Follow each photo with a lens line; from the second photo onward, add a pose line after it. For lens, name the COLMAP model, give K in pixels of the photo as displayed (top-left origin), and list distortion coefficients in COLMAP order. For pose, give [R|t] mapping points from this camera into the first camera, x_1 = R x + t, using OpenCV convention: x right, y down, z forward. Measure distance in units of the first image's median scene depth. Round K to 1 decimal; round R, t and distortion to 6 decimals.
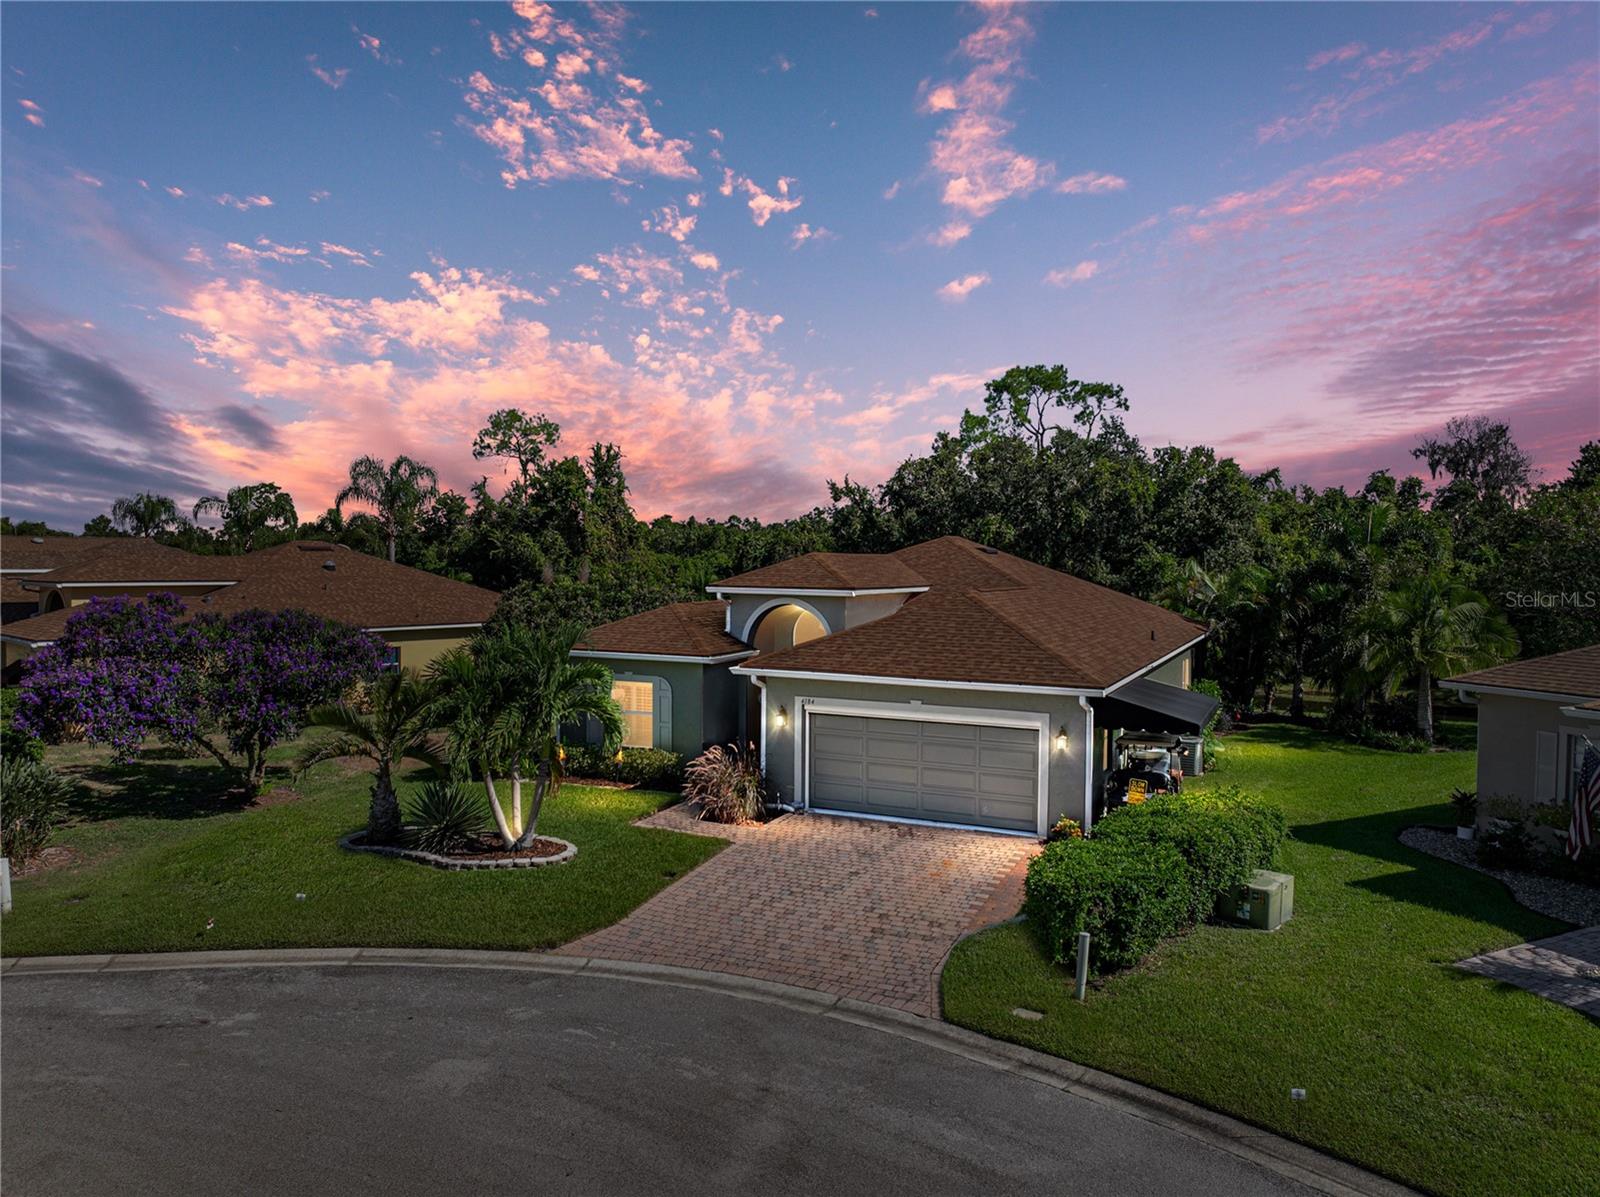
lens RADIAL K [[1134.3, 0, 800.0], [0, 1134.3, 598.5], [0, 0, 1]] dist [-0.041427, 0.008595]
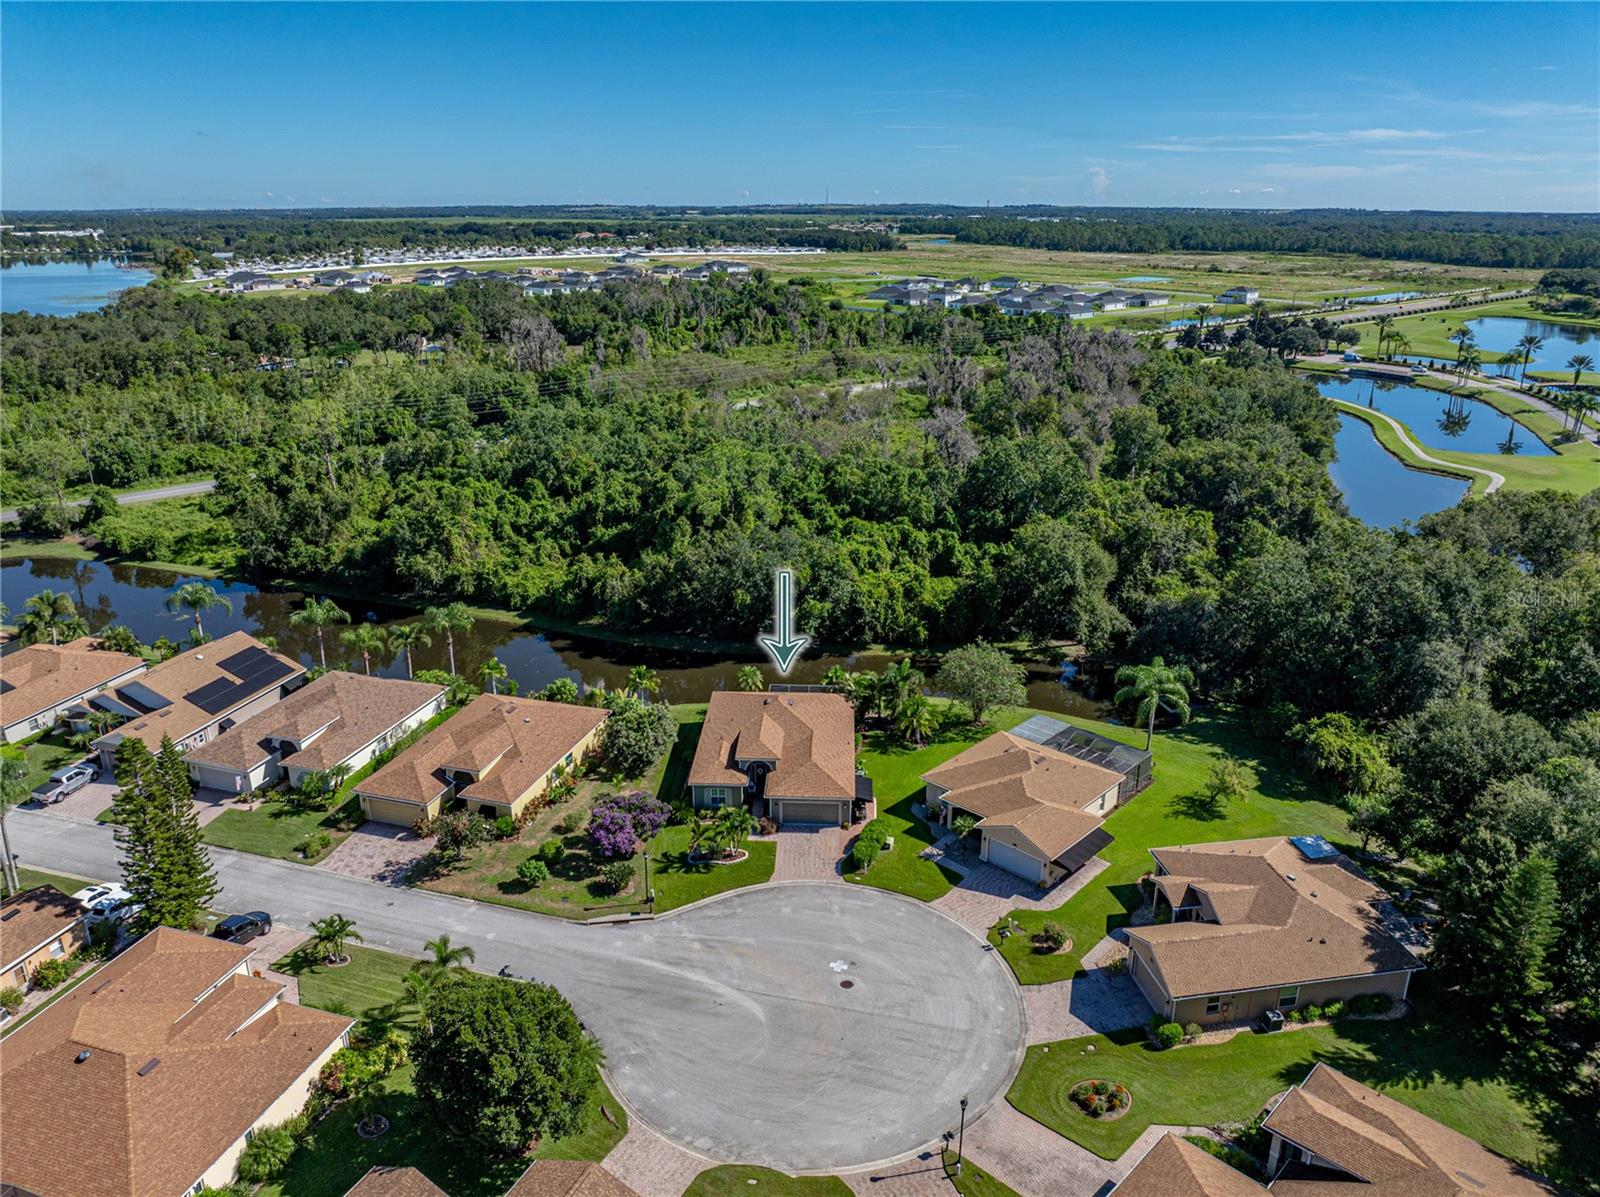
lens RADIAL K [[1134.3, 0, 800.0], [0, 1134.3, 598.5], [0, 0, 1]] dist [-0.041427, 0.008595]
pose [[0.920251, -0.138544, 0.365984, -1.493127], [0.022794, 0.952622, 0.303302, -2.070468], [-0.390665, -0.270772, 0.879809, -2.726229]]
